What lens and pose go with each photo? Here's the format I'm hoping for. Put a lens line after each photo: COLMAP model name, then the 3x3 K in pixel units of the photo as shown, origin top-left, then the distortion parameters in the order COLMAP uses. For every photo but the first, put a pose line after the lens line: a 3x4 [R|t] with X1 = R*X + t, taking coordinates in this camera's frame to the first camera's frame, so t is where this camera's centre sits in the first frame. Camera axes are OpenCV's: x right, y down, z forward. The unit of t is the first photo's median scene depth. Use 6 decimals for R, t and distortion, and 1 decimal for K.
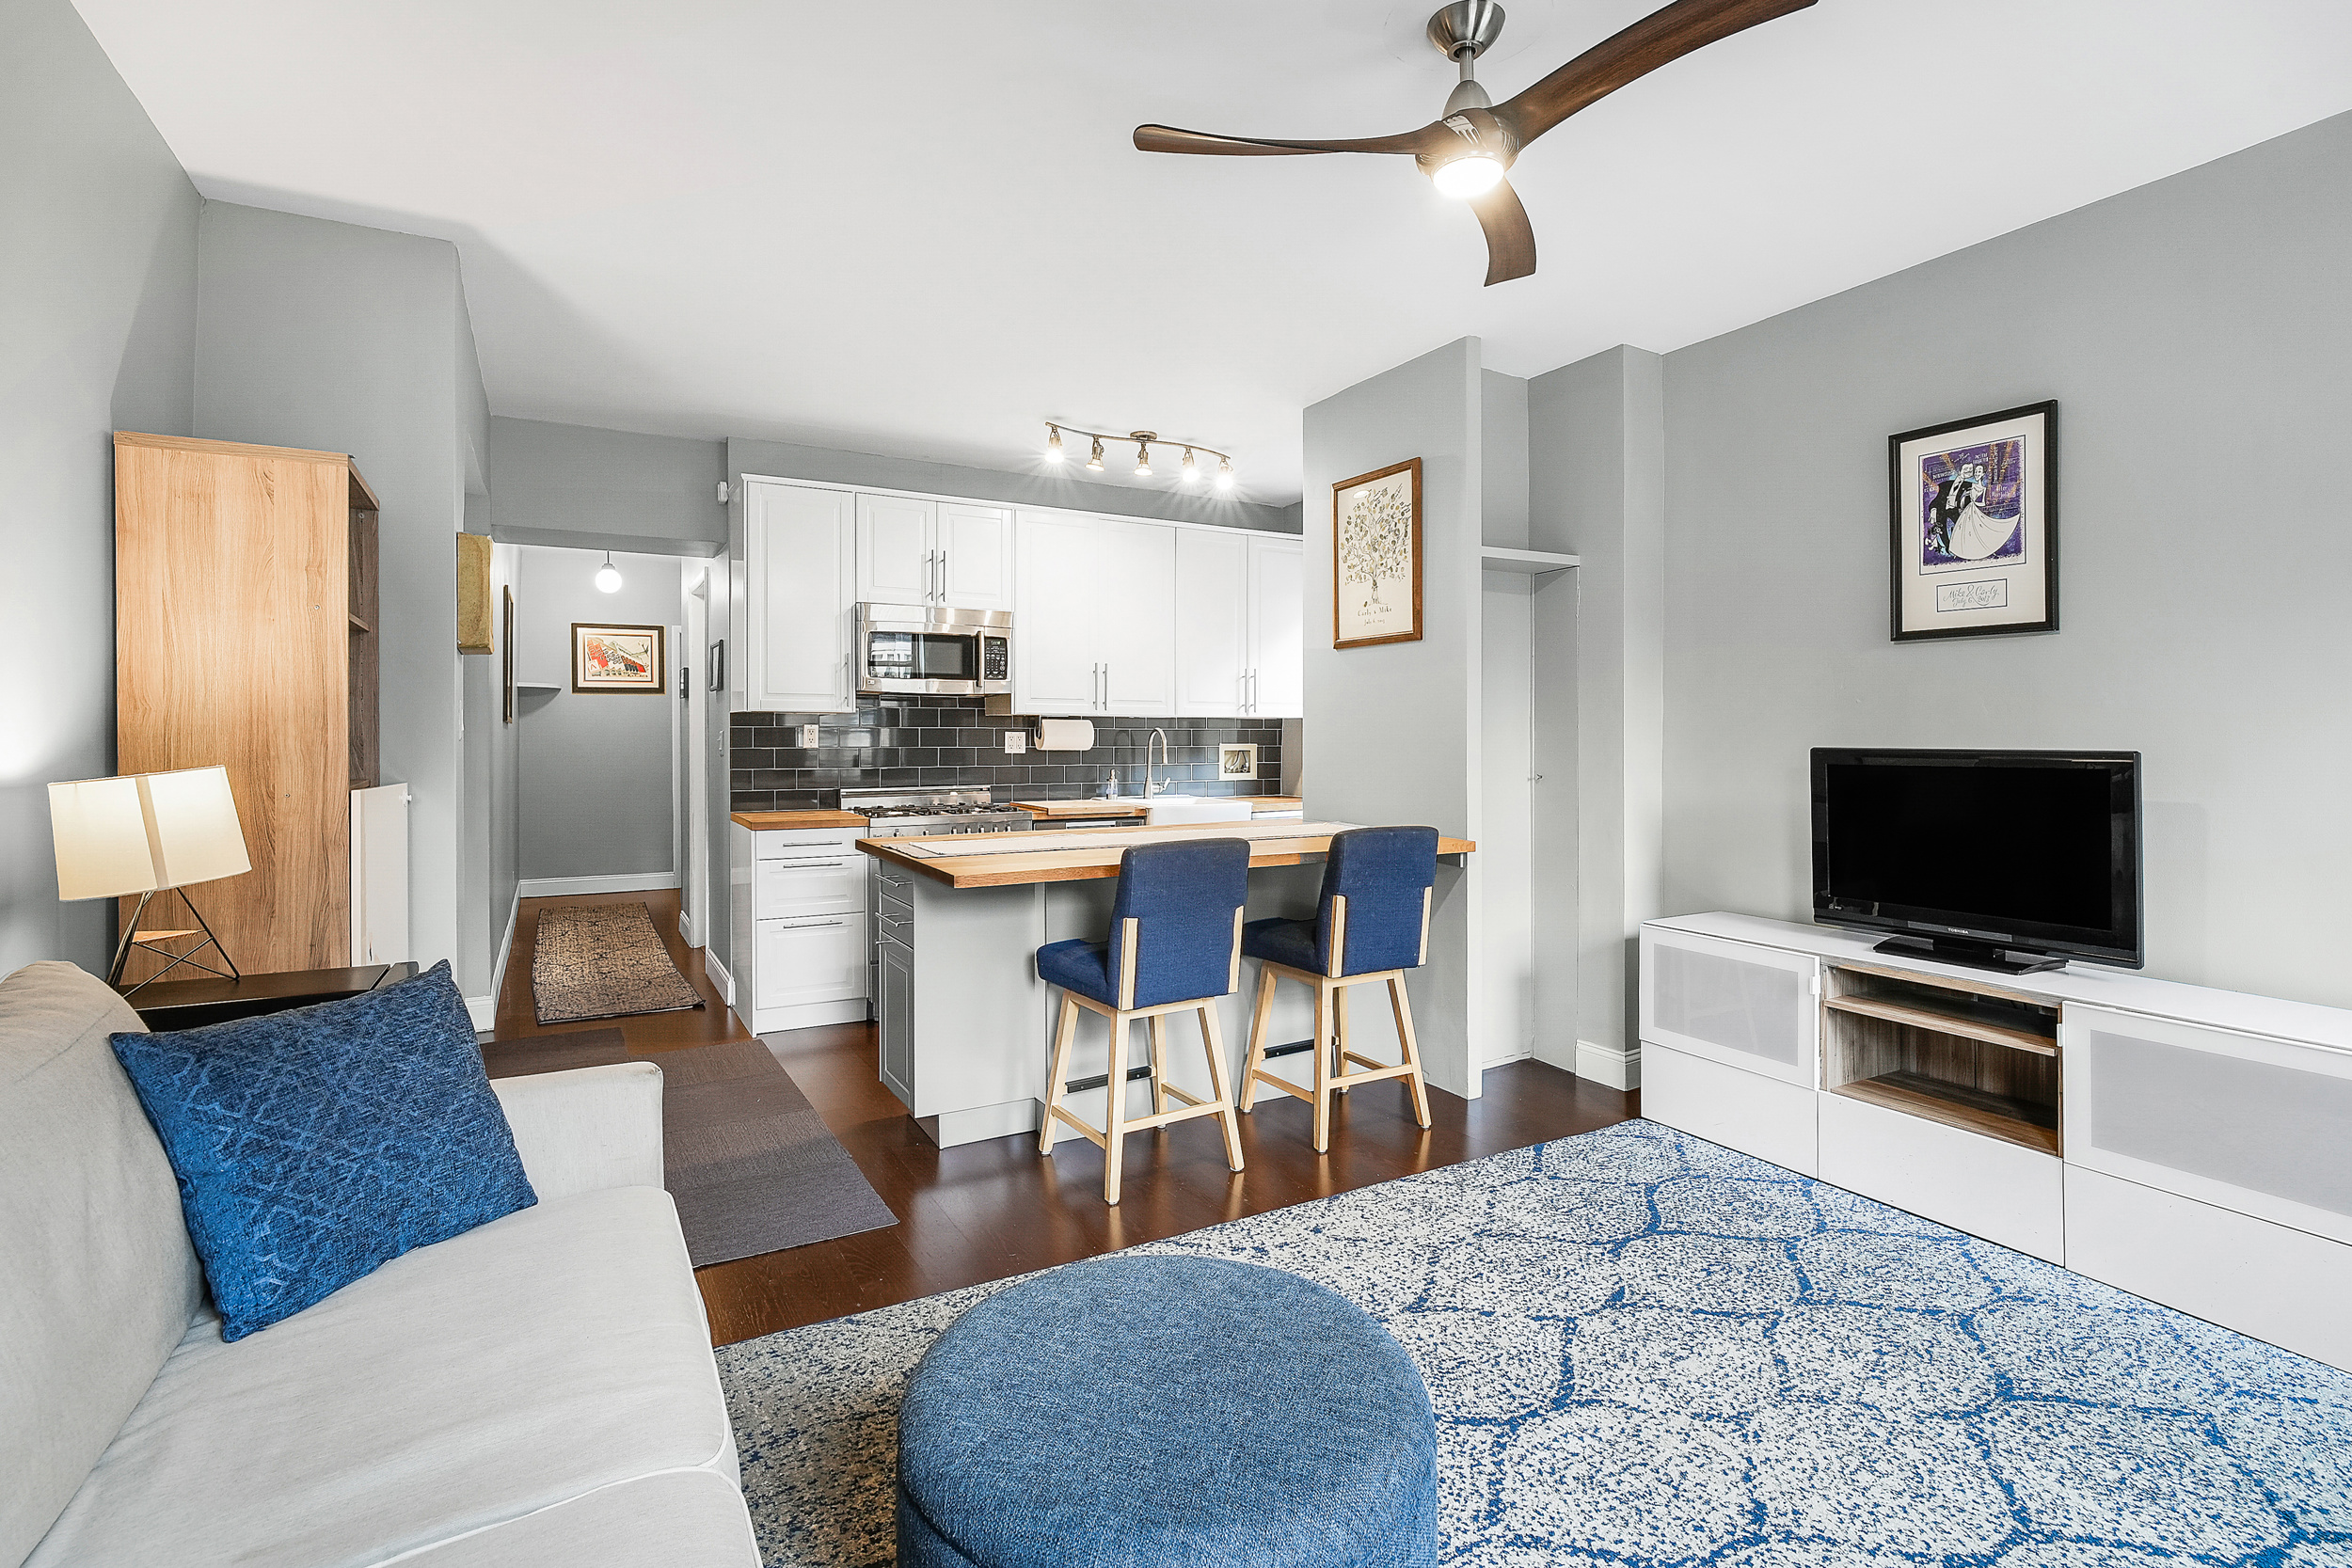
lens RADIAL K [[1099.9, 0, 1173.1], [0, 1099.9, 738.9], [0, 0, 1]] dist [-0.016623, 0.000215]
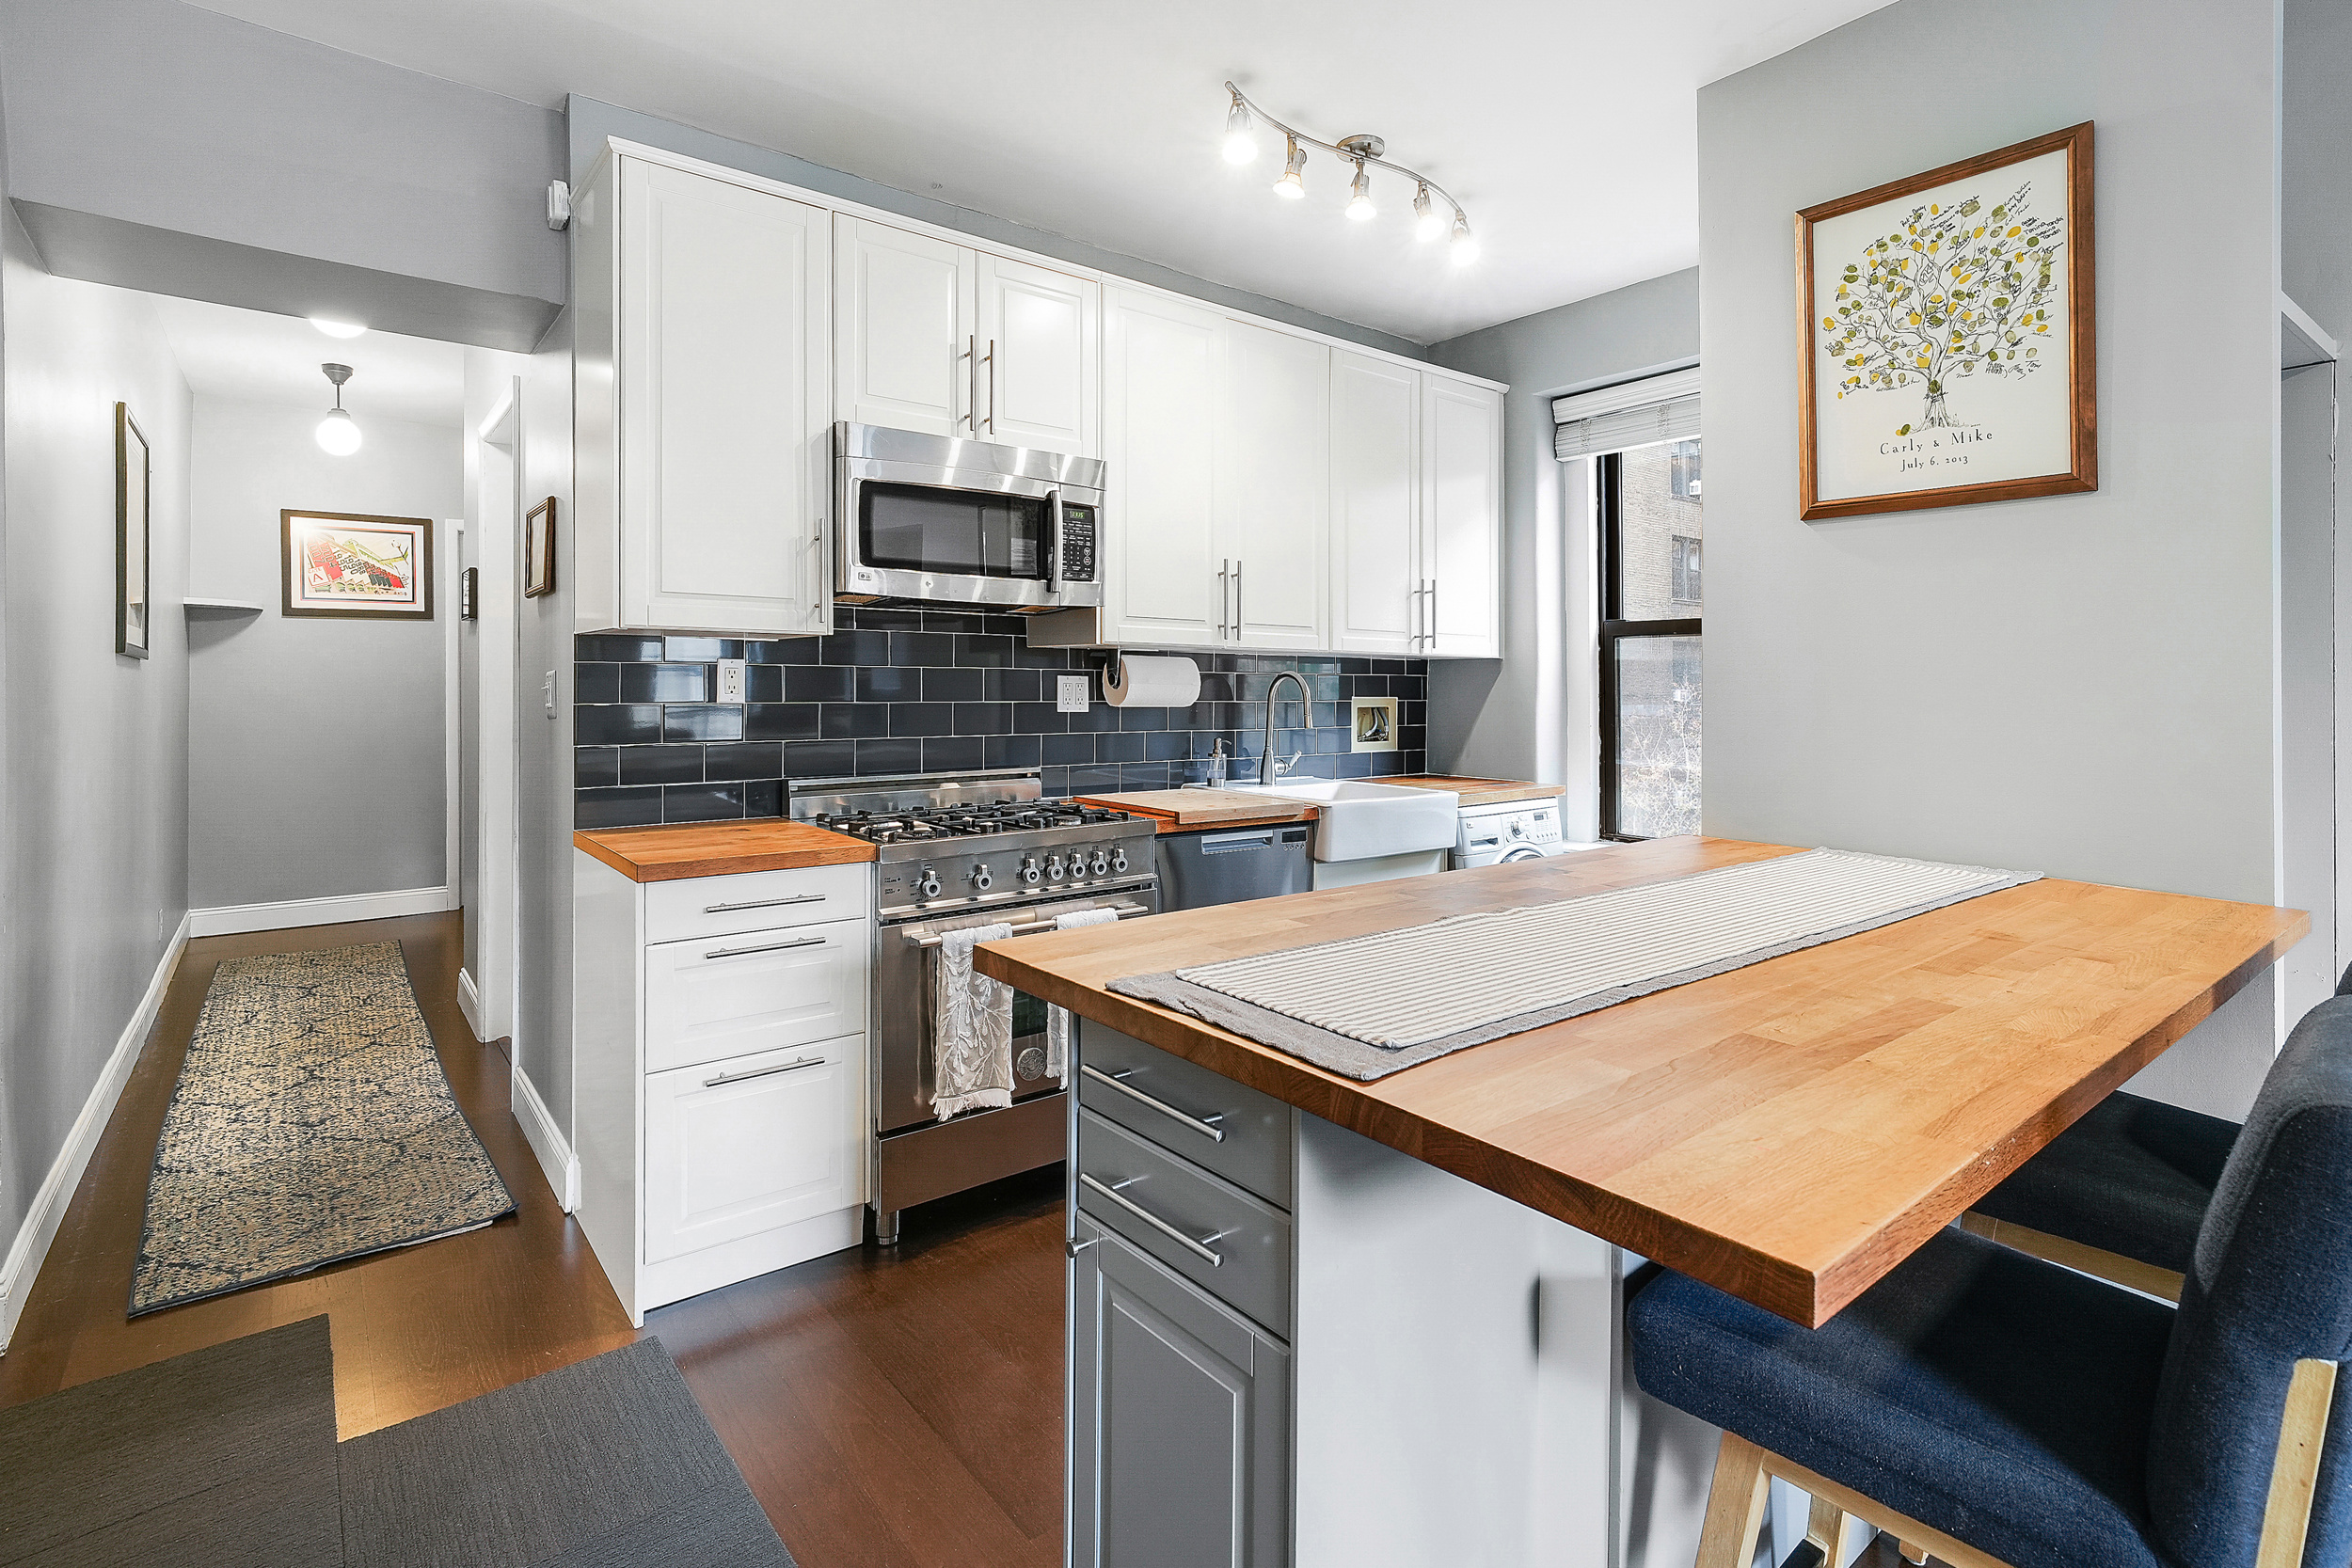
lens RADIAL K [[1121.5, 0, 1166.9], [0, 1121.5, 695.2], [0, 0, 1]] dist [-0.019565, 0.001162]
pose [[0.989023, 0.003155, 0.147731, -0.203918], [-0.003629, 0.999989, 0.002938, 0.002039], [-0.147720, -0.003442, 0.989023, 0.440272]]
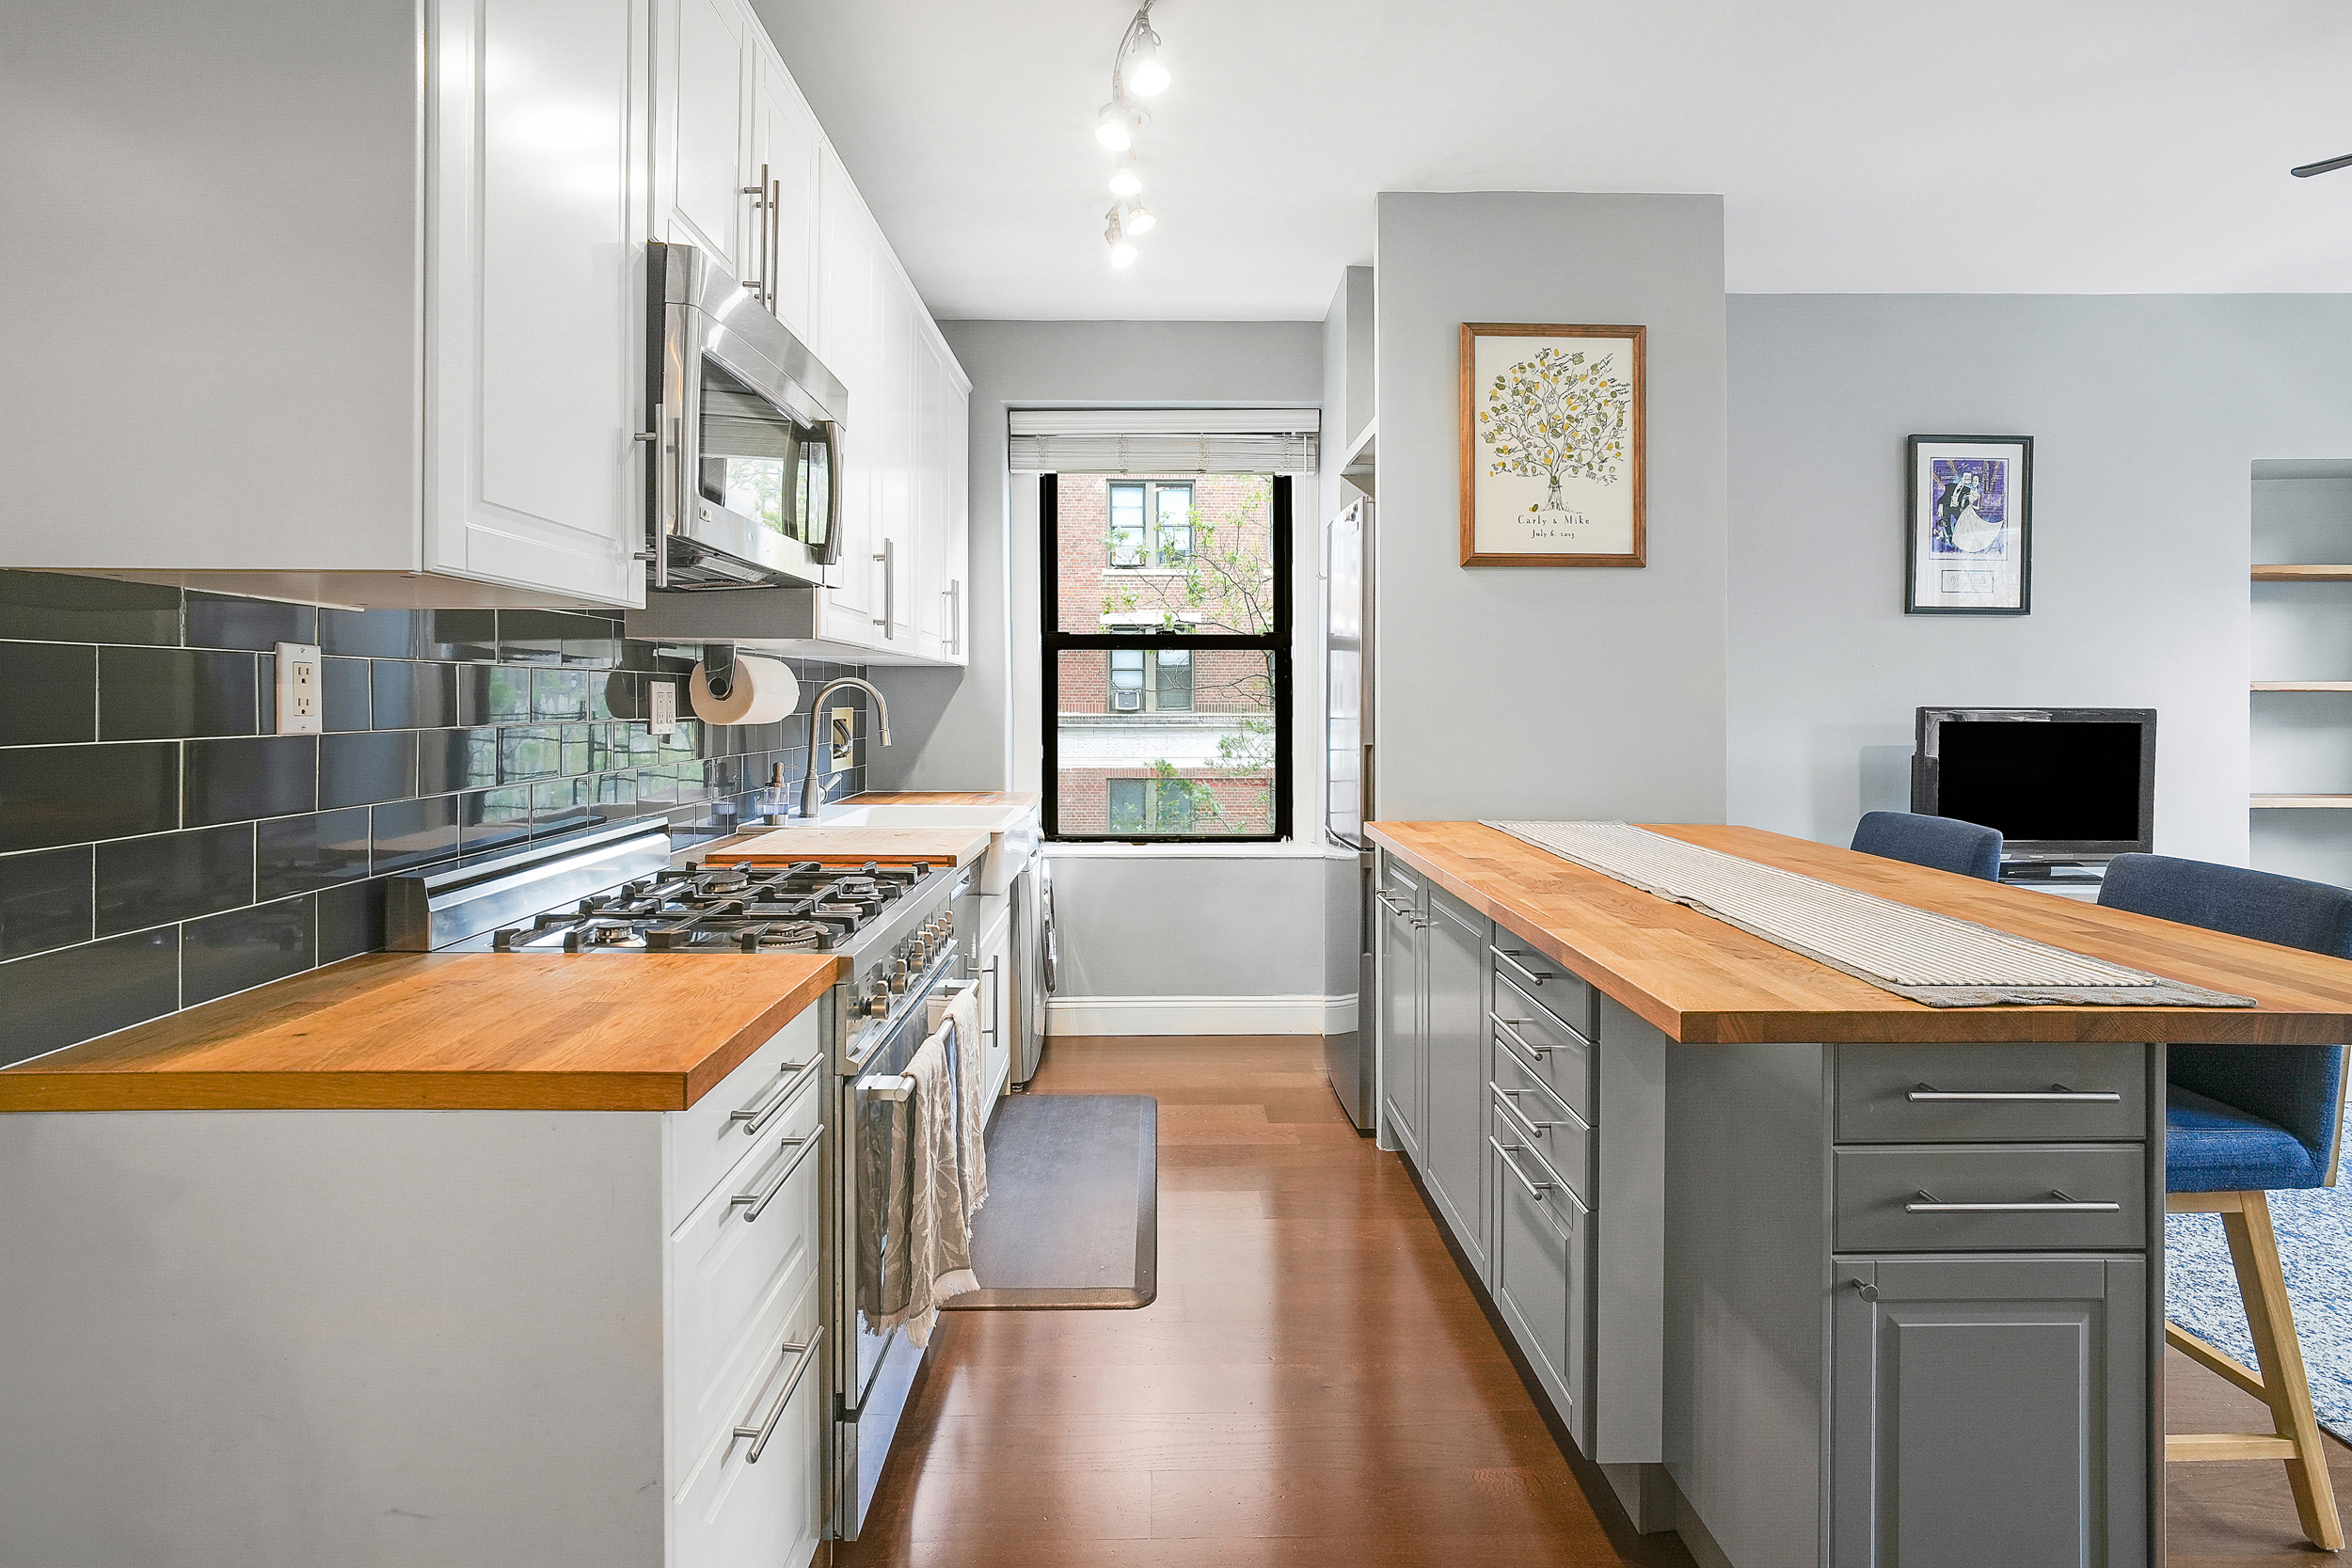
lens RADIAL K [[1121.5, 0, 1166.9], [0, 1121.5, 695.2], [0, 0, 1]] dist [-0.019565, 0.001162]
pose [[0.480688, 0.004692, 0.876879, -0.470273], [0.000534, 0.999984, -0.005643, 0.001292], [-0.876892, 0.003181, 0.480678, 0.714062]]
